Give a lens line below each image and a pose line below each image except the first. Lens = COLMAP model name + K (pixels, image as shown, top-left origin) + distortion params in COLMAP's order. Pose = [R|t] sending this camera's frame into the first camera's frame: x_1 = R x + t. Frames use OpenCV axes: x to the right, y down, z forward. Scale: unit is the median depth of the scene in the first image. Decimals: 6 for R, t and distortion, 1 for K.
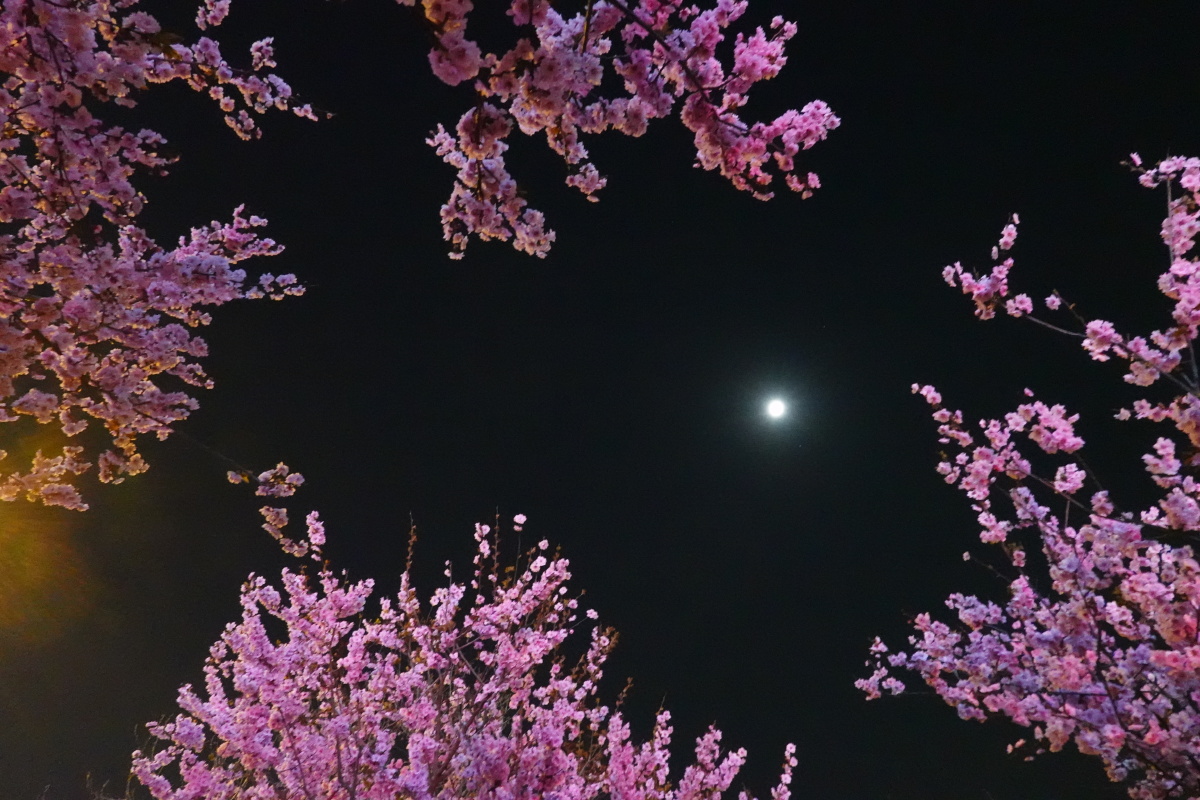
lens RADIAL K [[819.1, 0, 601.4], [0, 819.1, 391.8], [0, 0, 1]] dist [0.010345, -0.010610]
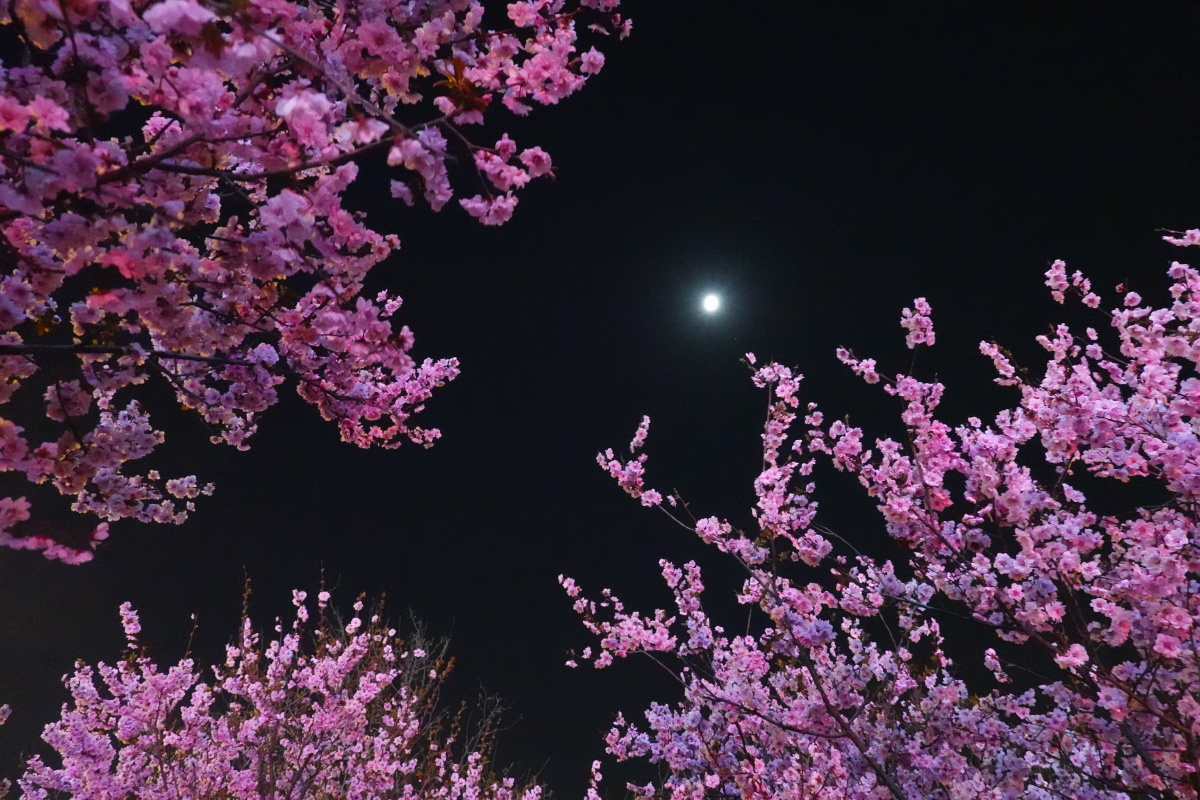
lens RADIAL K [[819.1, 0, 589.3], [0, 819.1, 403.8], [0, 0, 1]] dist [0.010345, -0.010610]
pose [[0.995354, -0.070827, 0.065226, 0.196188], [0.062450, 0.990495, 0.122557, -0.205717], [-0.073286, -0.117914, 0.990316, -0.054190]]
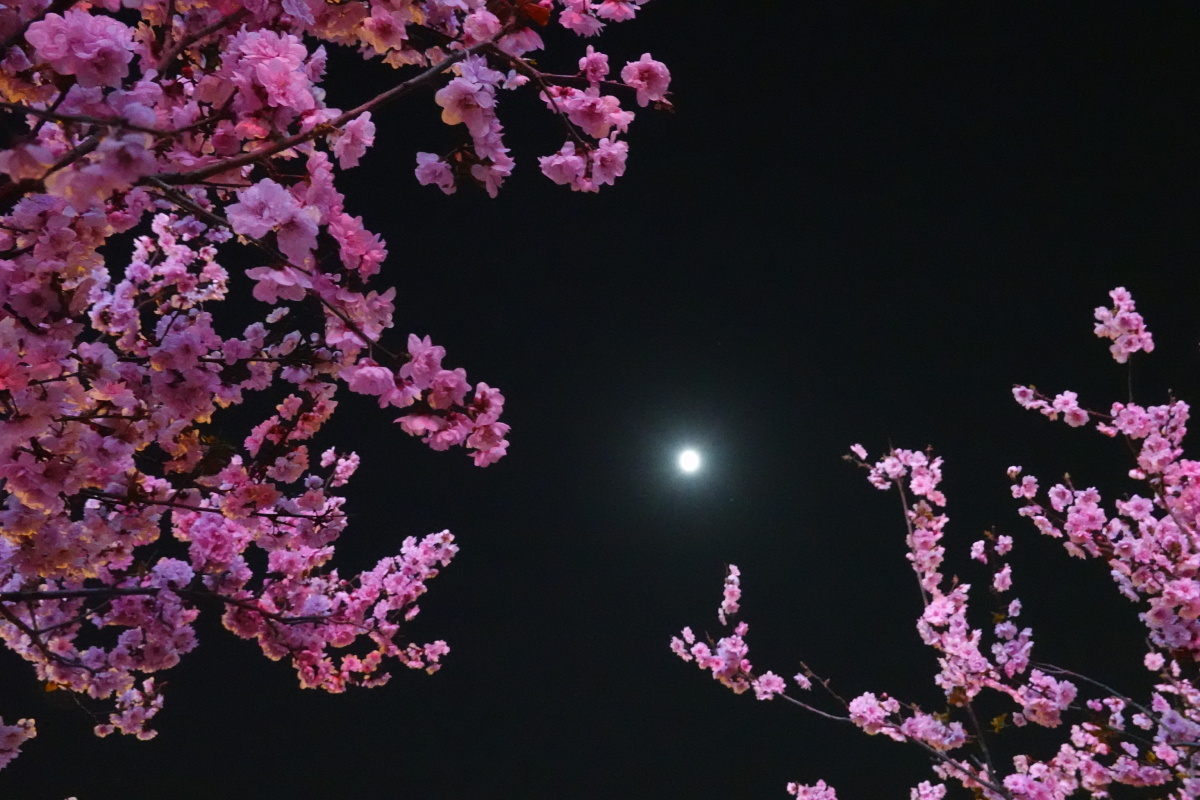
lens RADIAL K [[1094.0, 0, 587.1], [0, 1094.0, 404.7], [0, 0, 1]] dist [-0.018220, 0.000000]
pose [[0.957492, -0.249648, 0.144513, 0.147562], [0.260838, 0.963245, -0.064203, -0.180663], [-0.123174, 0.099169, 0.987418, 0.004228]]
